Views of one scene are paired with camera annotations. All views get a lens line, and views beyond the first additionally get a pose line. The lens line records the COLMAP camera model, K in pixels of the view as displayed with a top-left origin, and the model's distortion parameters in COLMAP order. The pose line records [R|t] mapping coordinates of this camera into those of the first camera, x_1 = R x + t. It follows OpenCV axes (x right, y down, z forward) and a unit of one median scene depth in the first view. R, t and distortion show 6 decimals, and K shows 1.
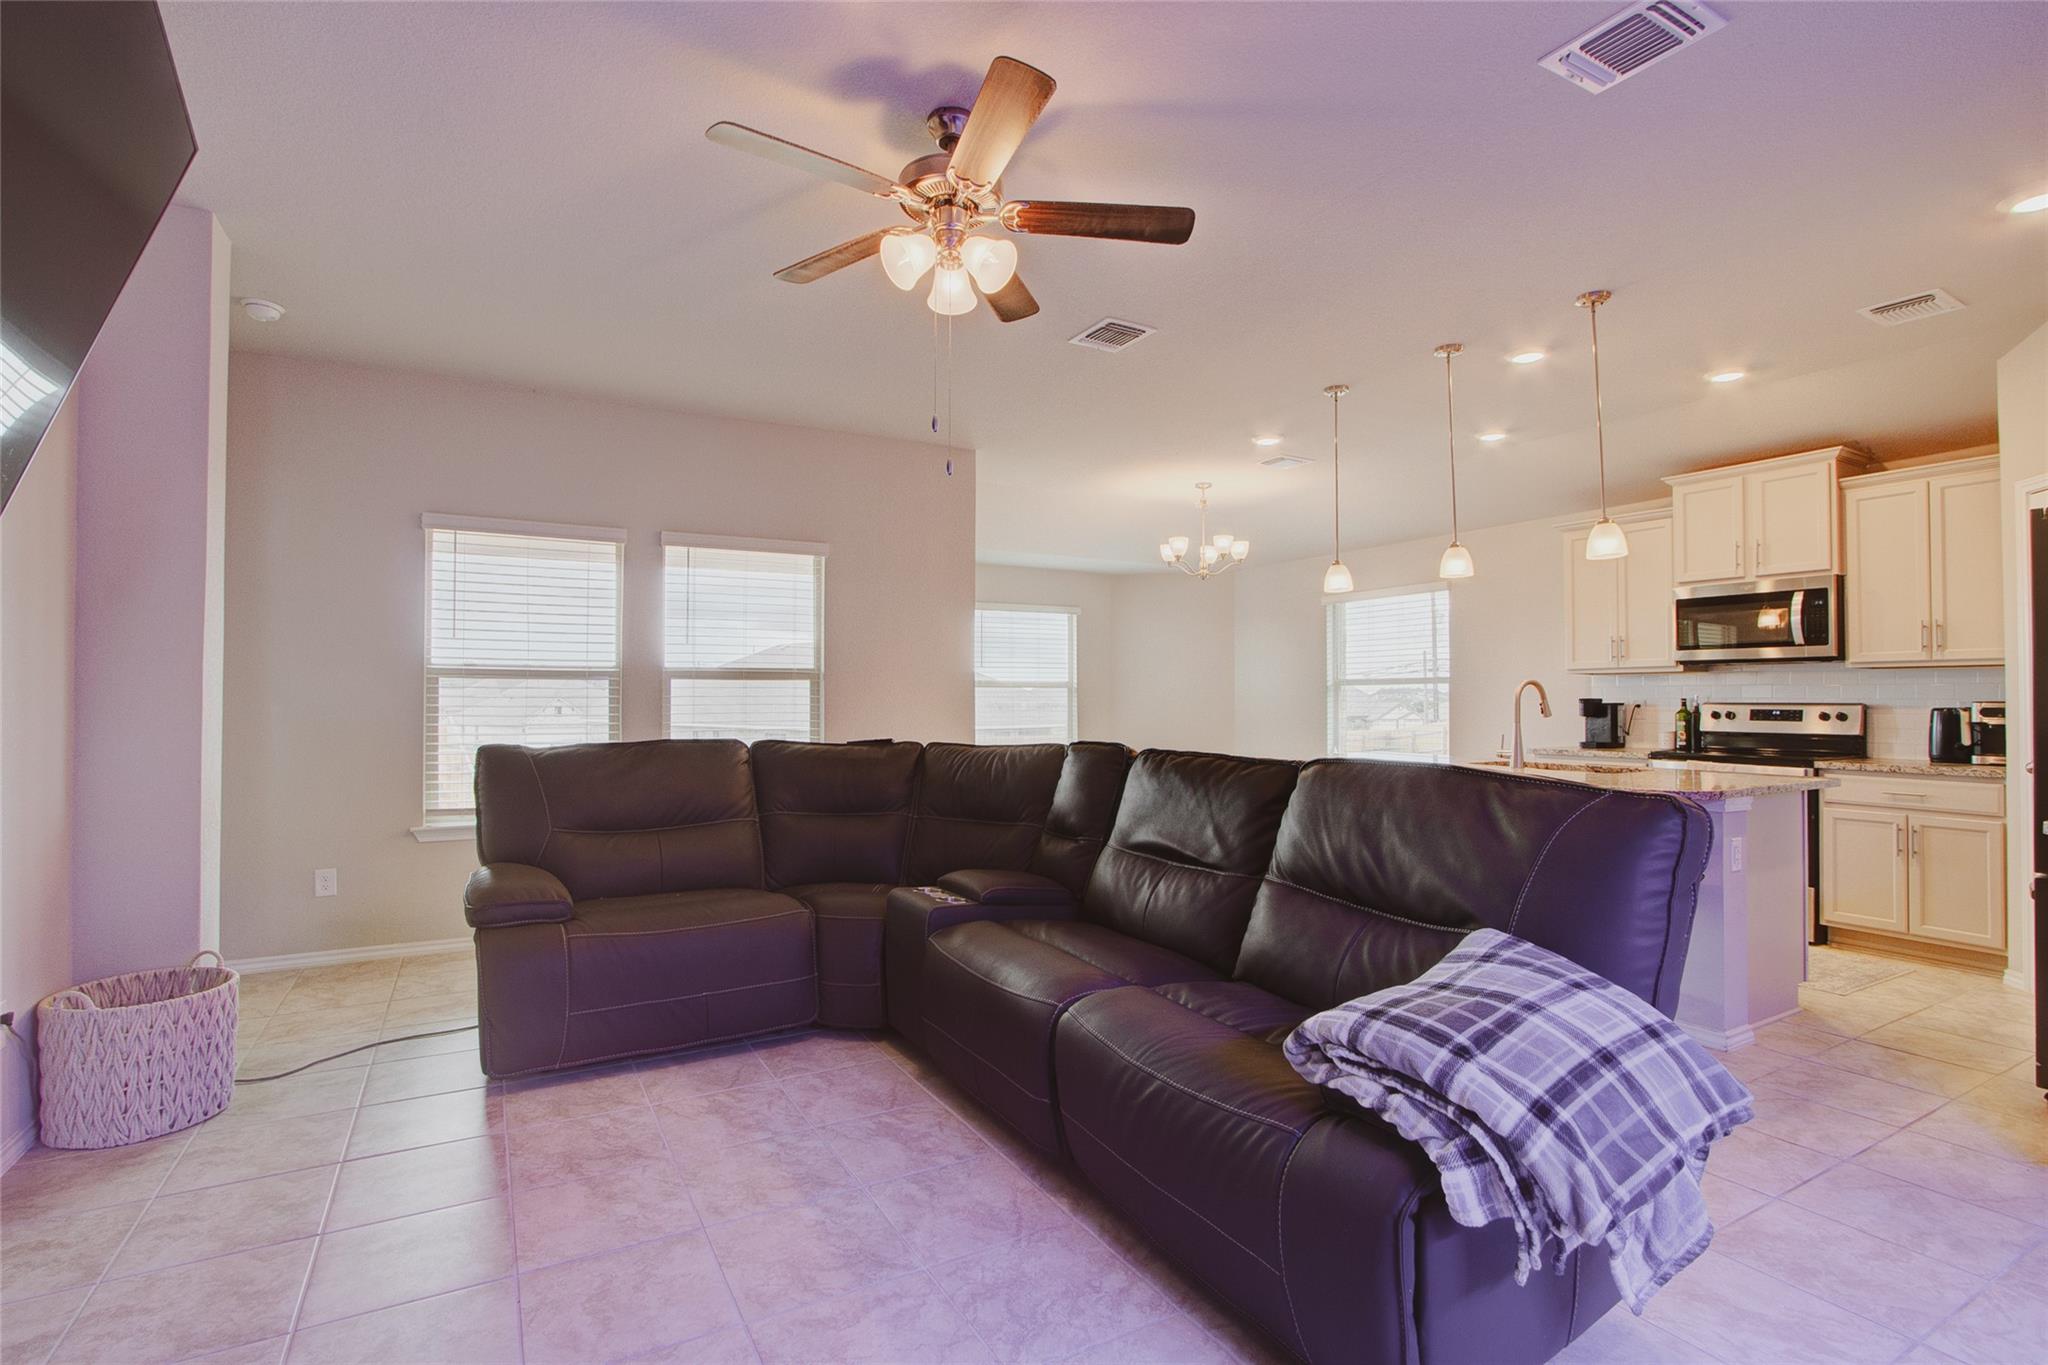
lens RADIAL K [[948.9, 0, 1015.2], [0, 948.9, 691.3], [0, 0, 1]] dist [-0.014132, 0.000729]
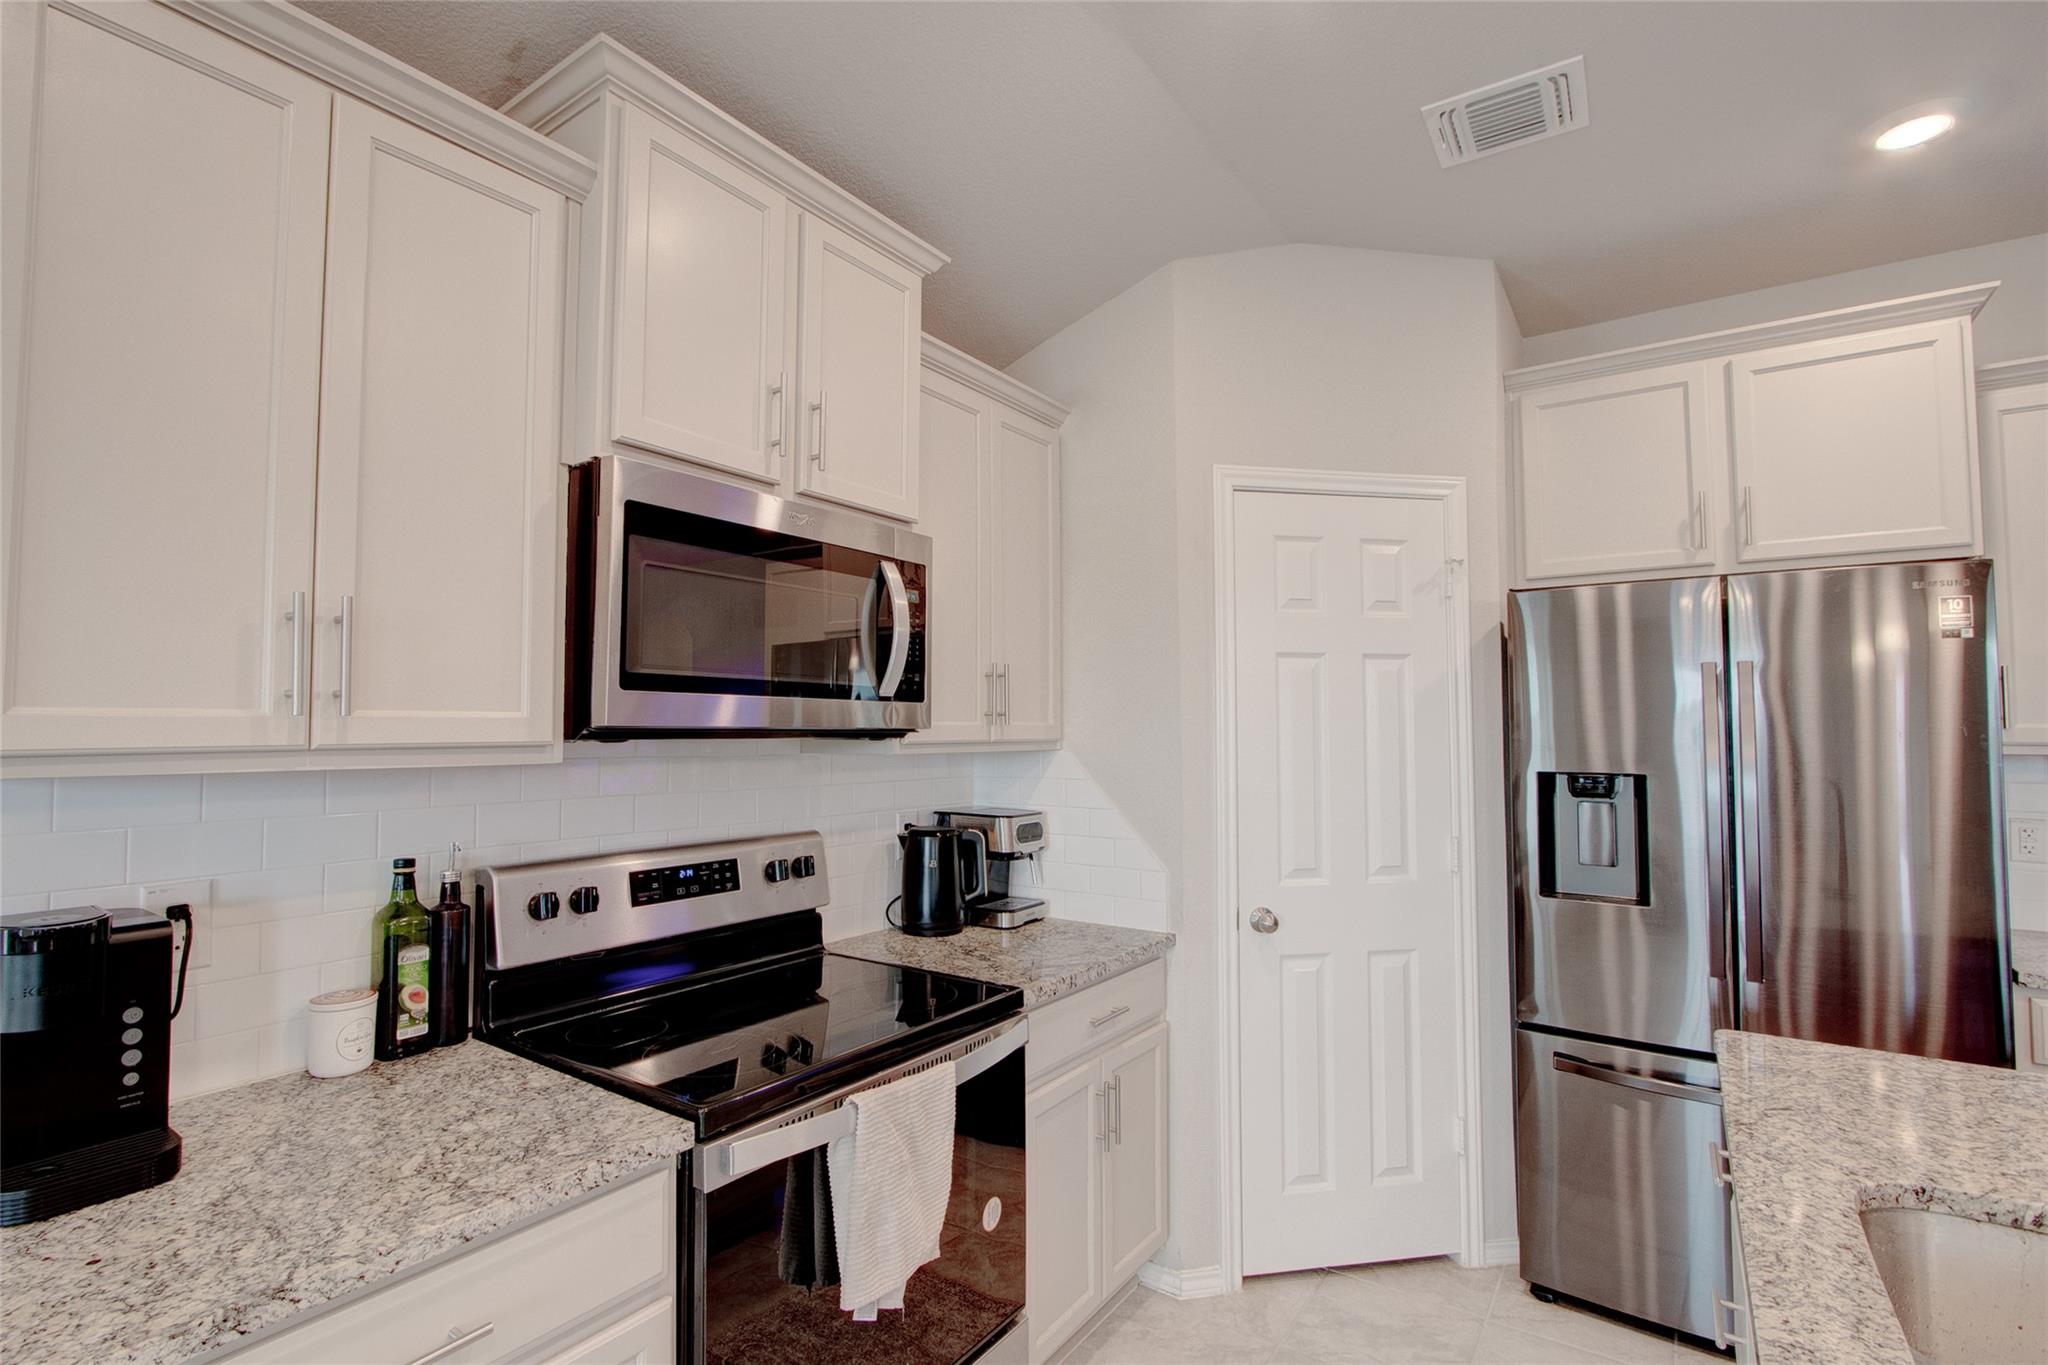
lens RADIAL K [[948.9, 0, 1015.2], [0, 948.9, 691.3], [0, 0, 1]] dist [-0.014132, 0.000729]
pose [[-0.438672, 0.035717, 0.897937, 0.433426], [-0.008505, 0.999000, -0.043892, -0.033120], [-0.898607, -0.026891, -0.437930, 1.065459]]
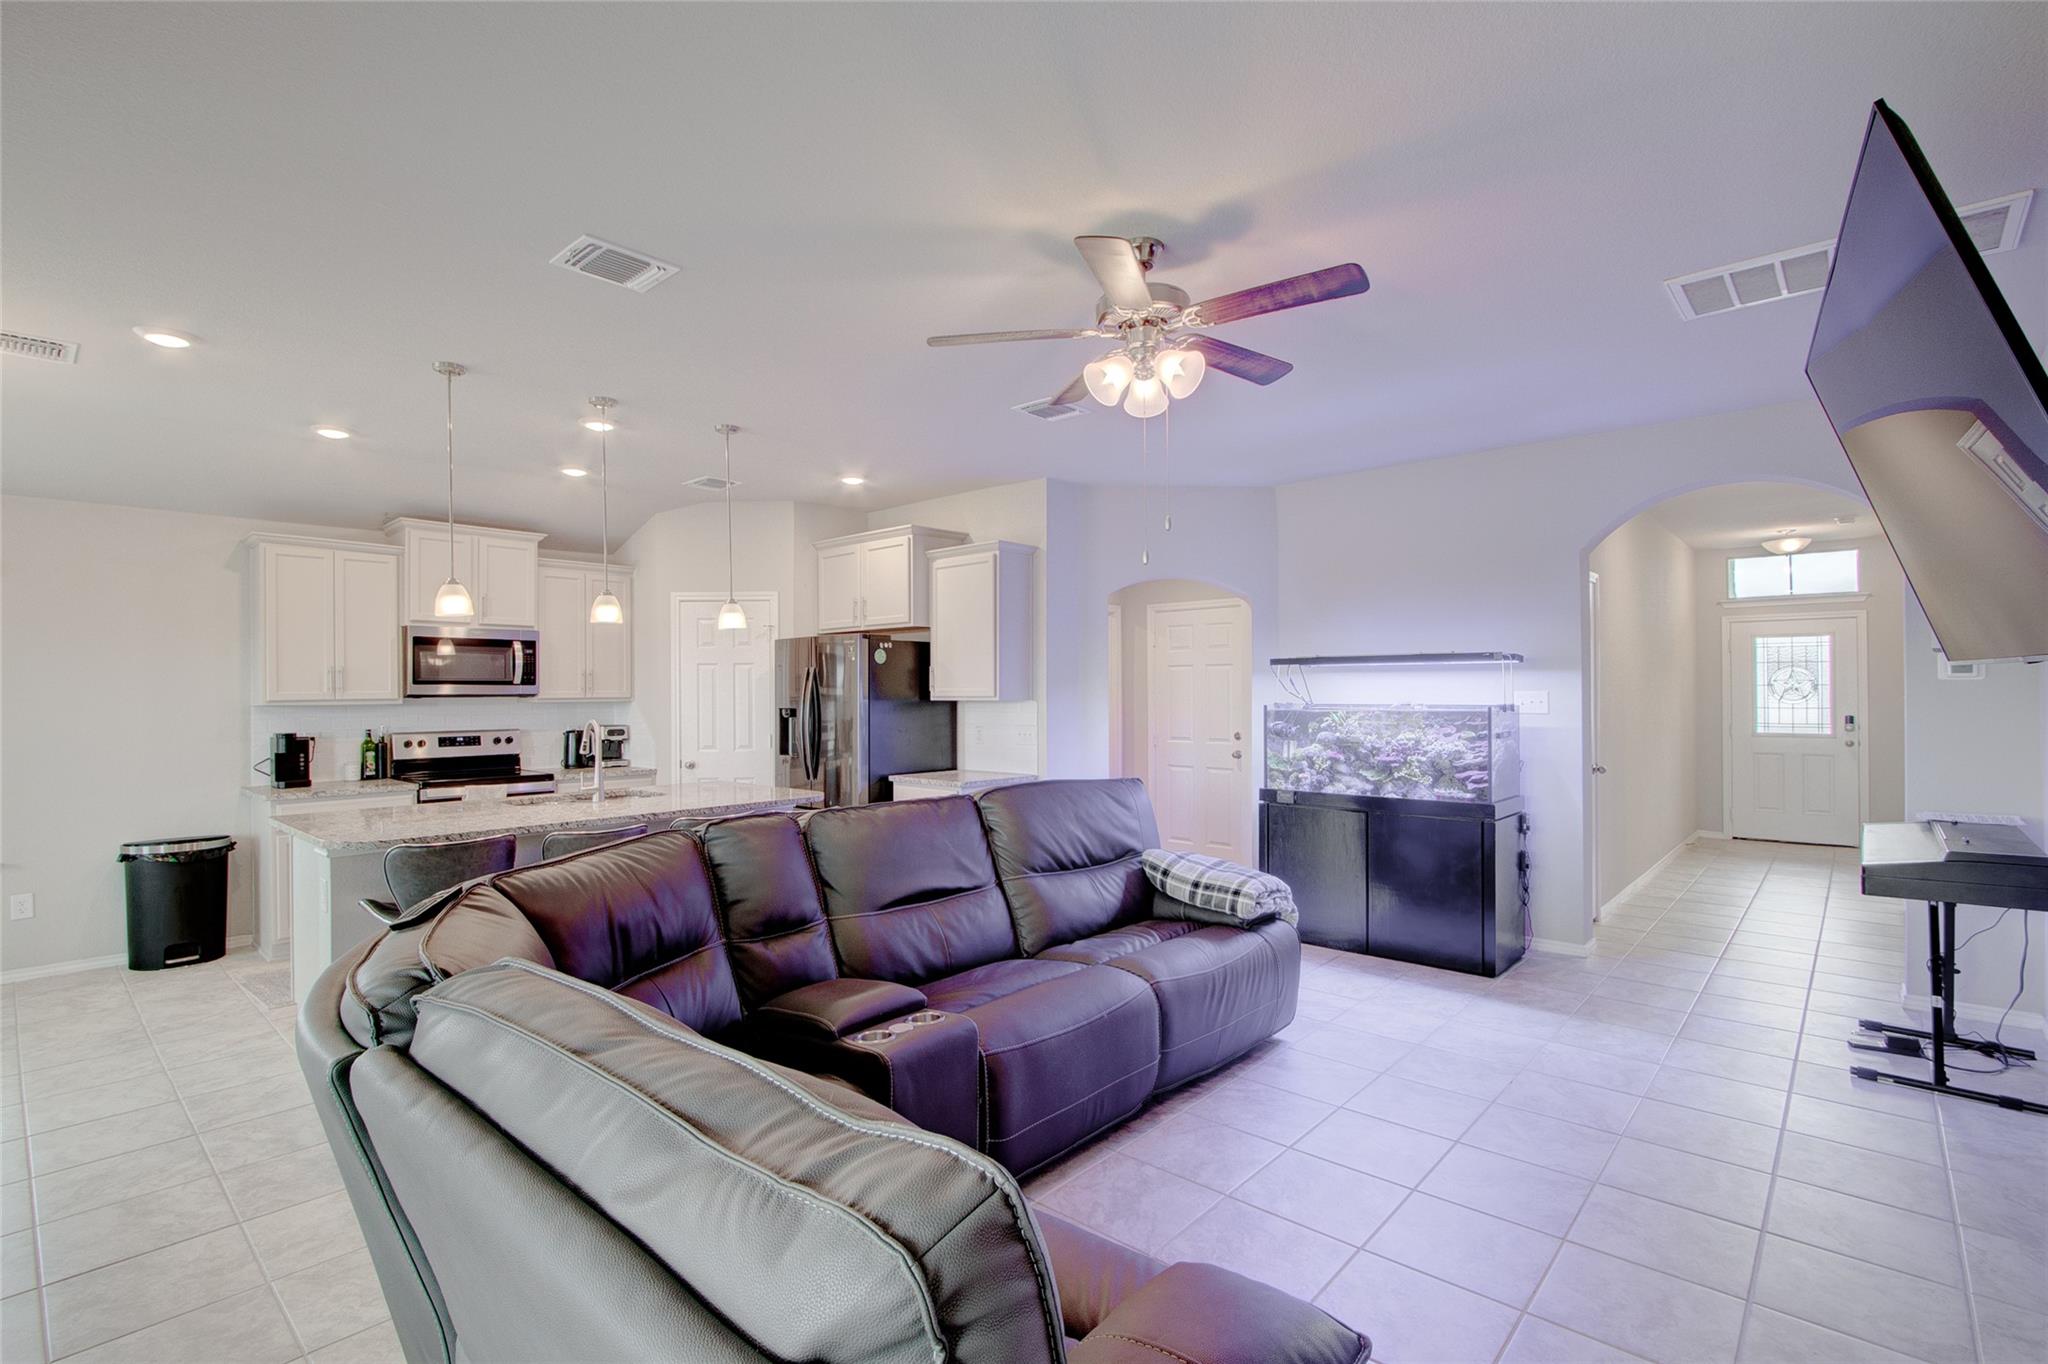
lens RADIAL K [[948.9, 0, 1015.2], [0, 948.9, 690.8], [0, 0, 1]] dist [-0.014132, 0.000729]
pose [[-0.325345, -0.000160, 0.945596, -0.530578], [-0.003532, 0.999993, -0.001046, -0.039111], [-0.945589, -0.003680, -0.325343, 0.741967]]
